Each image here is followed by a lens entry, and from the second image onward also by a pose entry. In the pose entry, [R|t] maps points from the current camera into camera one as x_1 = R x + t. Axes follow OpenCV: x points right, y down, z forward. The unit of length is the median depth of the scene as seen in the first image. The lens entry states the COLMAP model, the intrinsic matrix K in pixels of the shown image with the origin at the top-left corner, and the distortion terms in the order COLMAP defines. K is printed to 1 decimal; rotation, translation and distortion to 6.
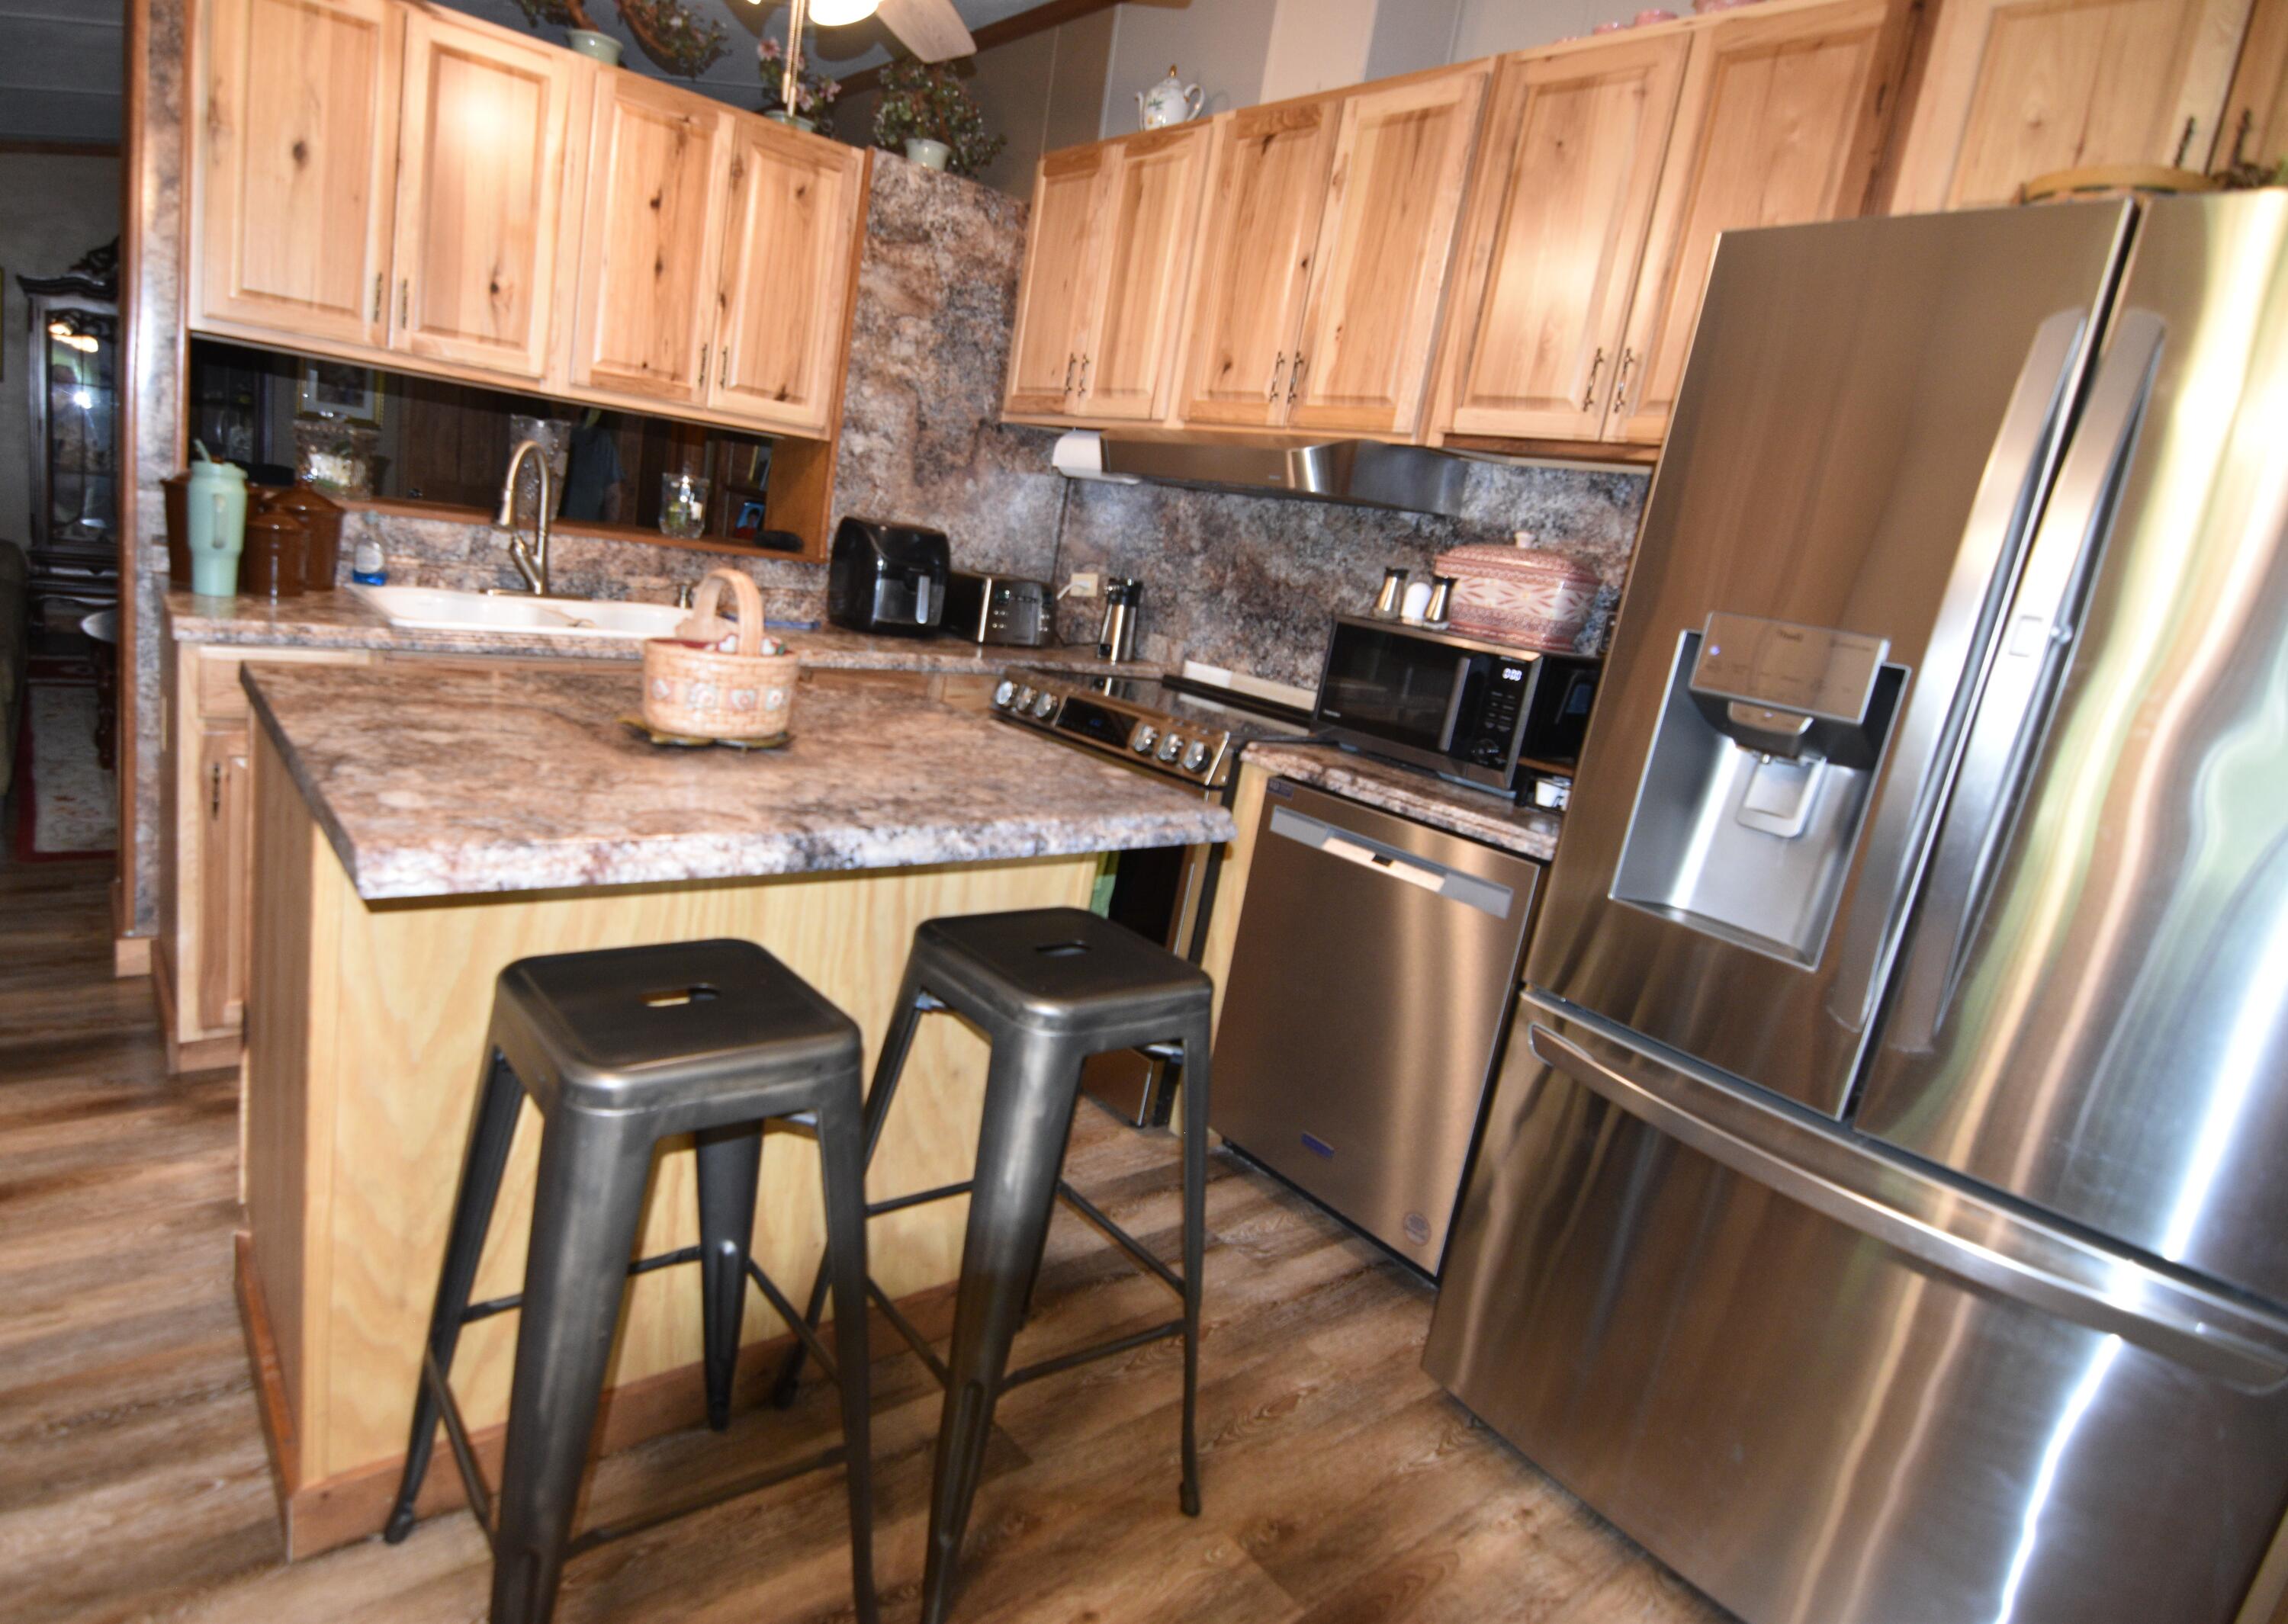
lens RADIAL K [[1250.1, 0, 1012.6], [0, 1250.1, 773.2], [0, 0, 1]] dist [-0.009316, -0.010366]
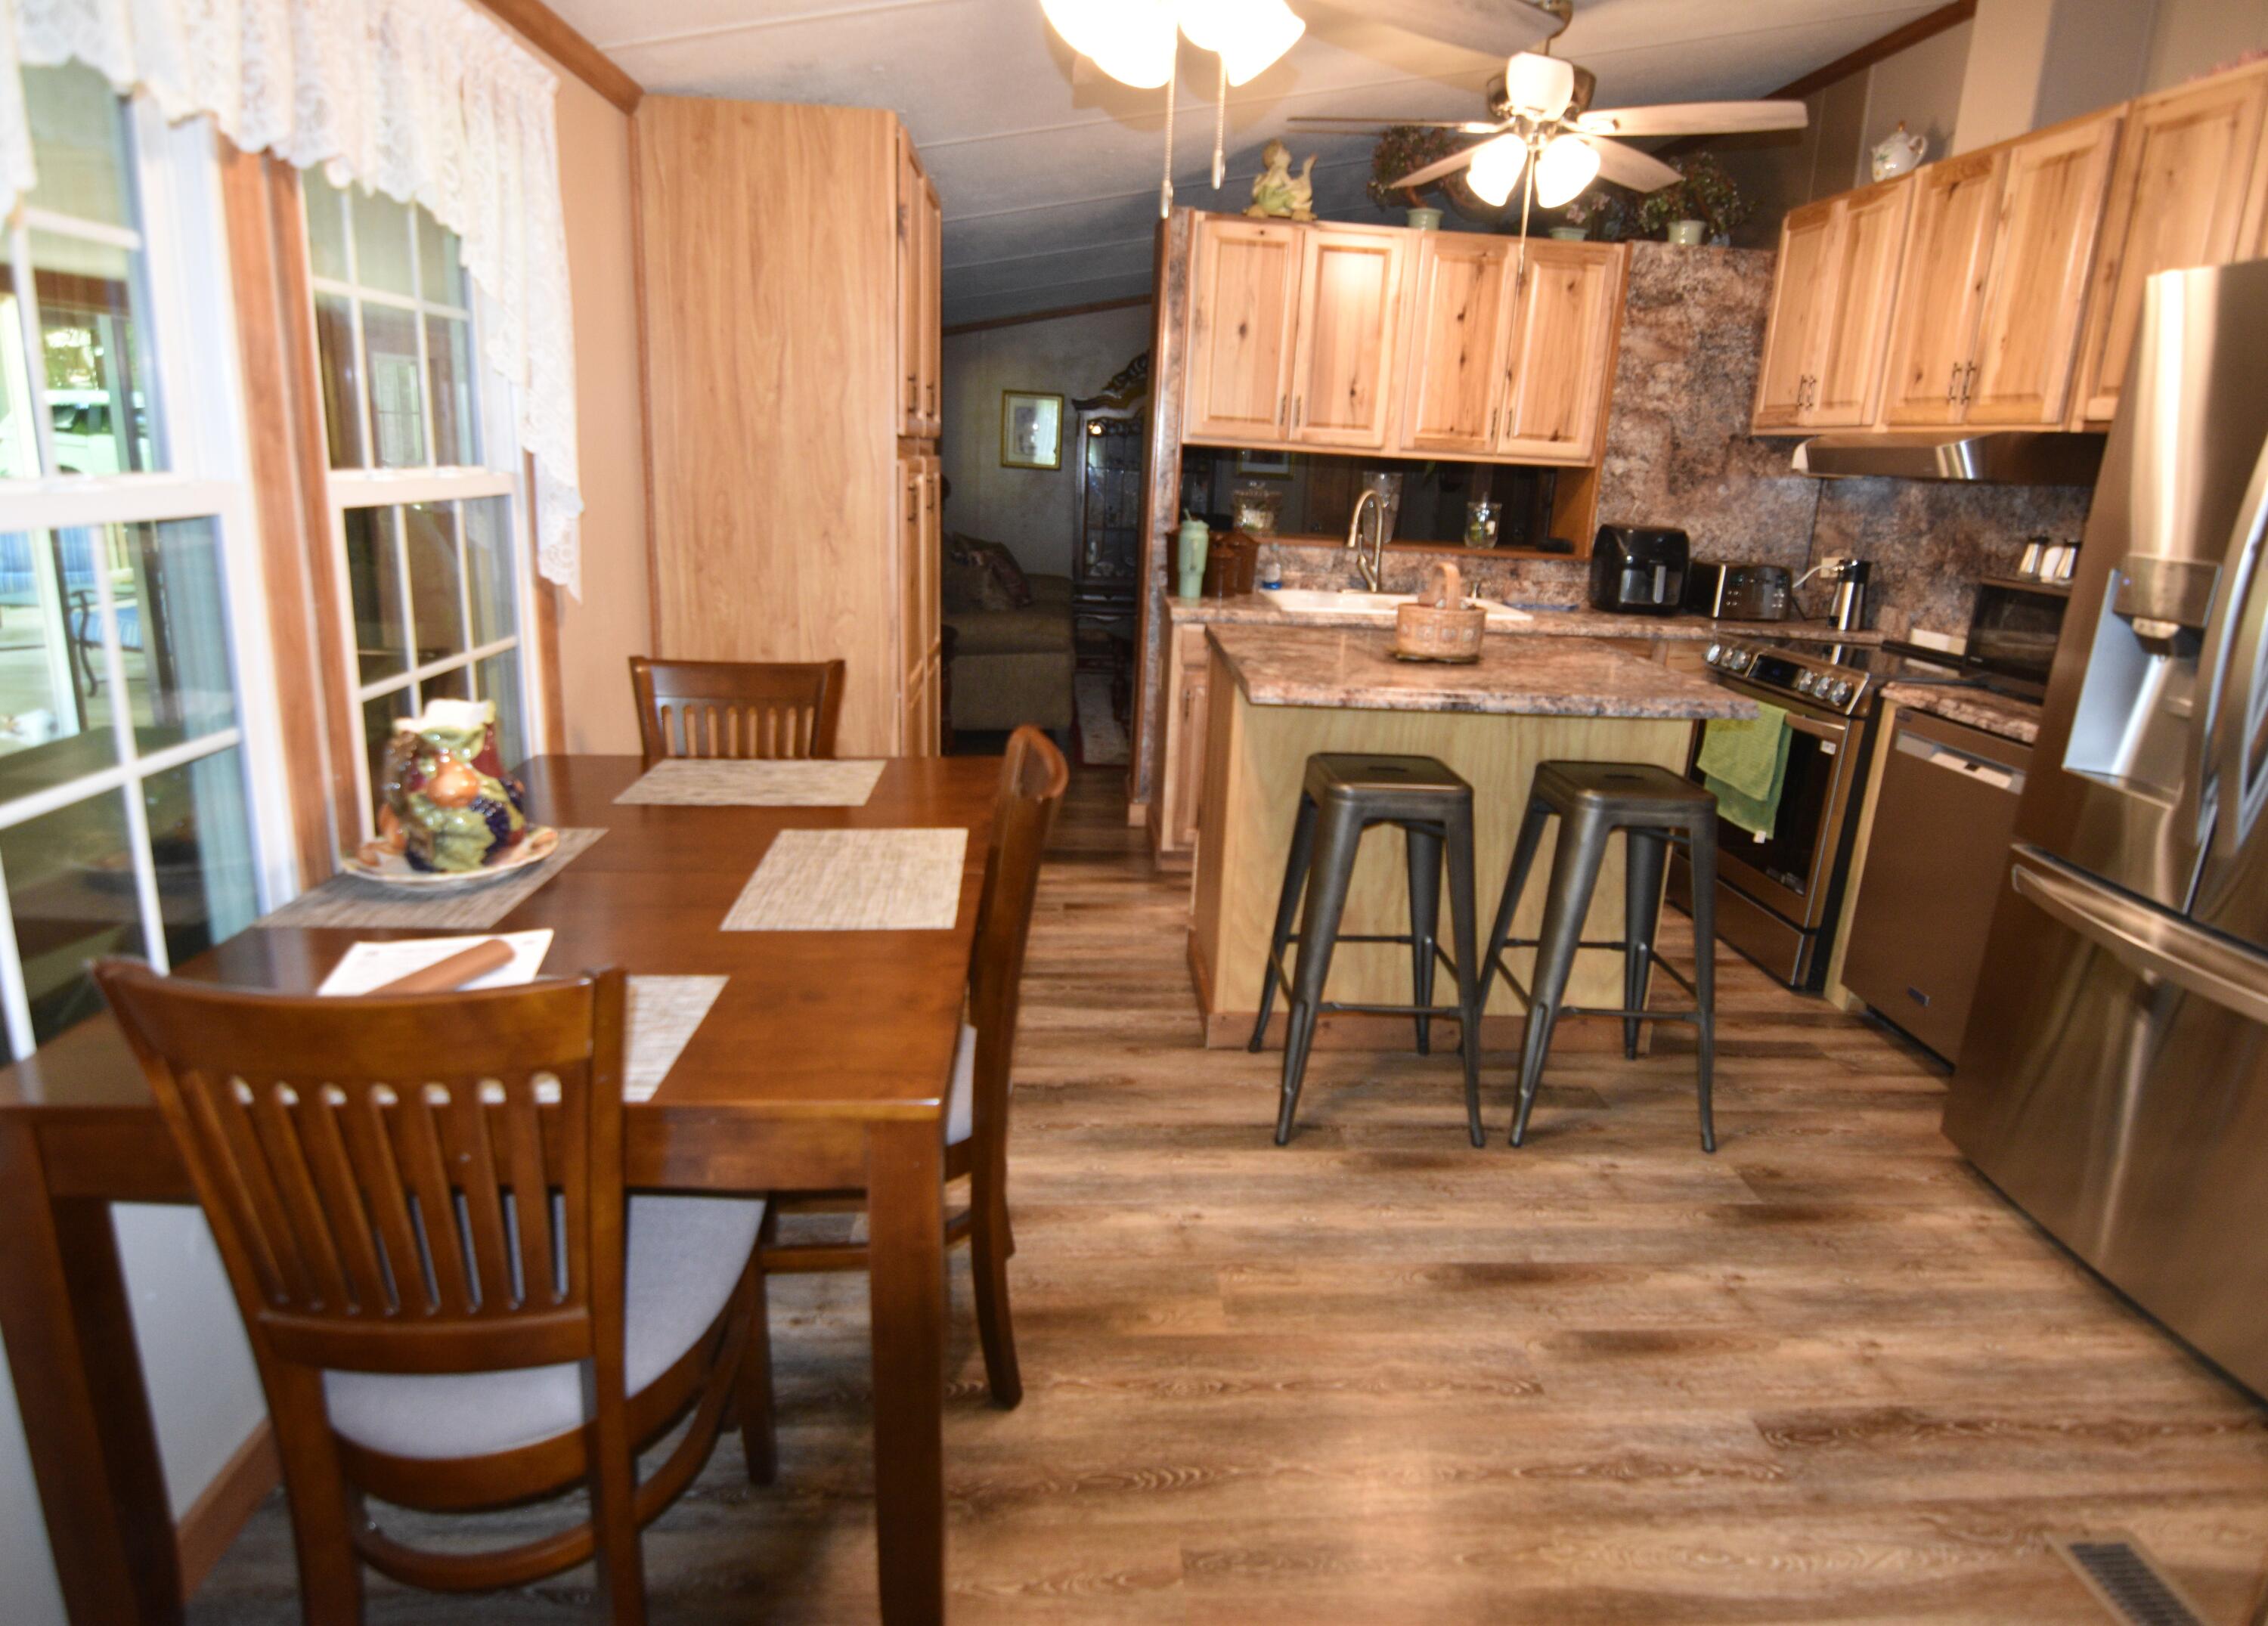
lens RADIAL K [[1239.3, 0, 1132.1], [0, 1239.3, 755.7], [0, 0, 1]] dist [-0.009316, -0.010366]
pose [[0.826785, 0.030238, -0.561705, 0.242841], [-0.044113, 0.998964, -0.011154, 0.091124], [0.560786, 0.034000, 0.827263, -0.422369]]
